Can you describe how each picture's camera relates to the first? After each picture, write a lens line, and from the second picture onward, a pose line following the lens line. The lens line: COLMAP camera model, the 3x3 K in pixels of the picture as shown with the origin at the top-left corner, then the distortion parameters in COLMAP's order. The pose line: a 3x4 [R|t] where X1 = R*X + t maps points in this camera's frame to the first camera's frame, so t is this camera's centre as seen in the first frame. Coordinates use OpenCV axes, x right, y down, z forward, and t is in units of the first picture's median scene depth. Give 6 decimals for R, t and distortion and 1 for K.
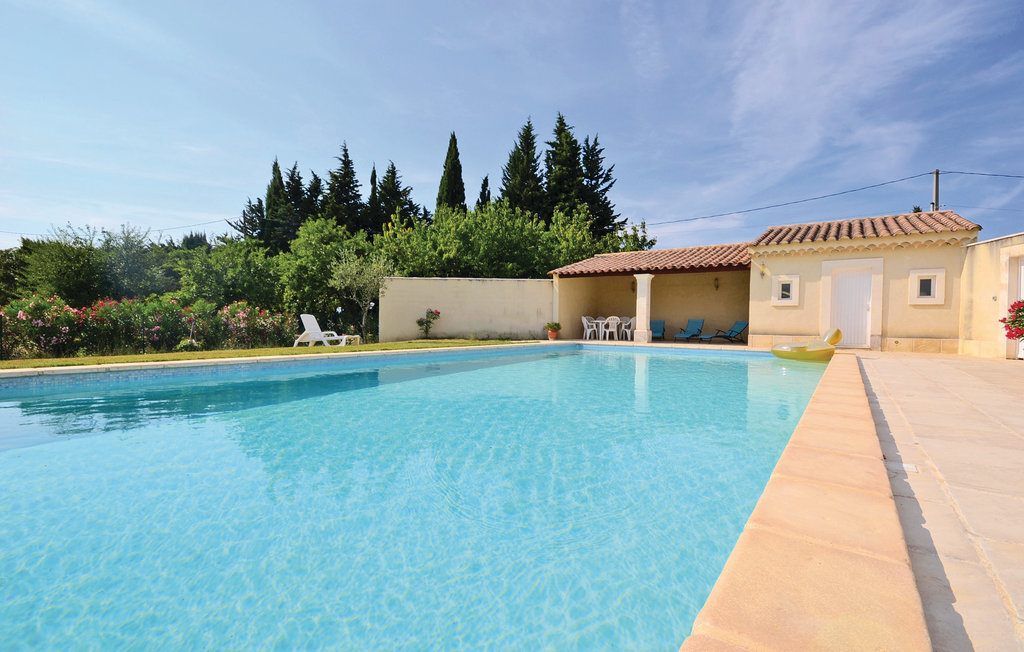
lens RADIAL K [[456.6, 0, 512.0], [0, 456.6, 329.5], [0, 0, 1]] dist [-0.001418, -0.000536]
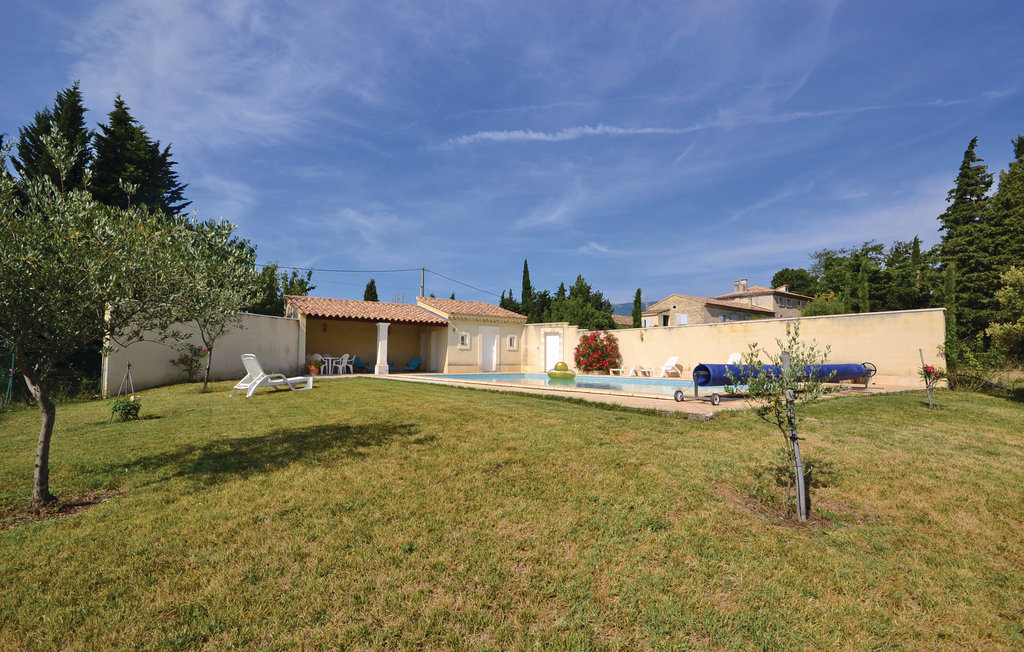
lens RADIAL K [[456.6, 0, 512.0], [0, 456.6, 329.5], [0, 0, 1]] dist [-0.001418, -0.000536]
pose [[0.300345, 0.051890, 0.952418, -0.617540], [0.017845, 0.998039, -0.060004, -0.010610], [-0.953664, 0.035018, 0.298830, 0.177455]]
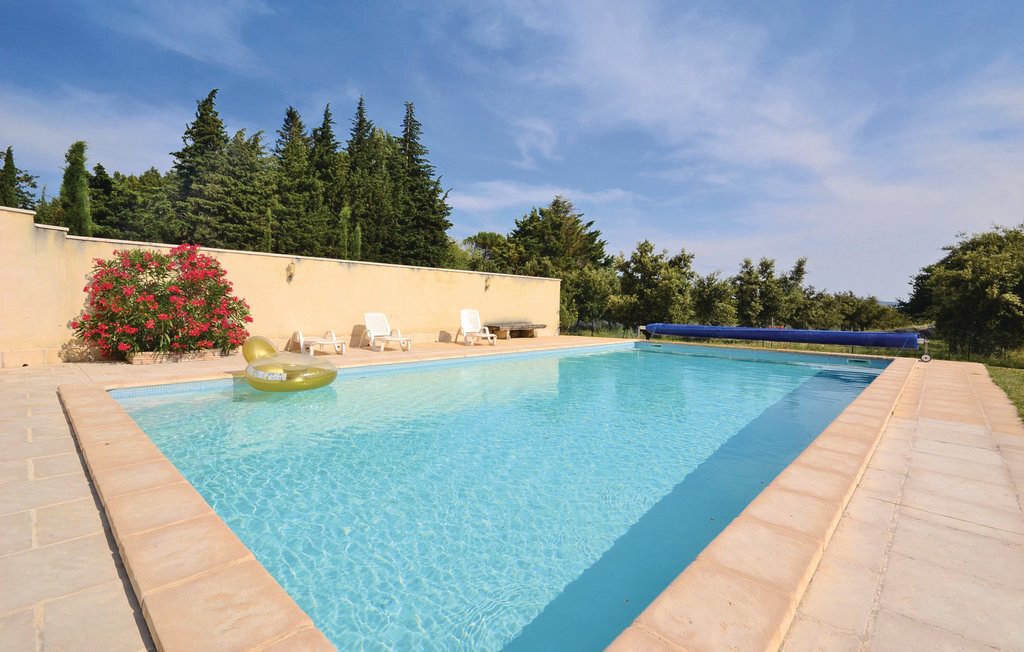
lens RADIAL K [[453.2, 0, 509.2], [0, 453.2, 328.0], [0, 0, 1]] dist [0.012798, -0.011809]
pose [[-0.991911, -0.035017, 0.122007, 0.079228], [-0.027006, 0.997407, 0.066702, -0.027166], [-0.124027, 0.062868, -0.990285, 0.640722]]
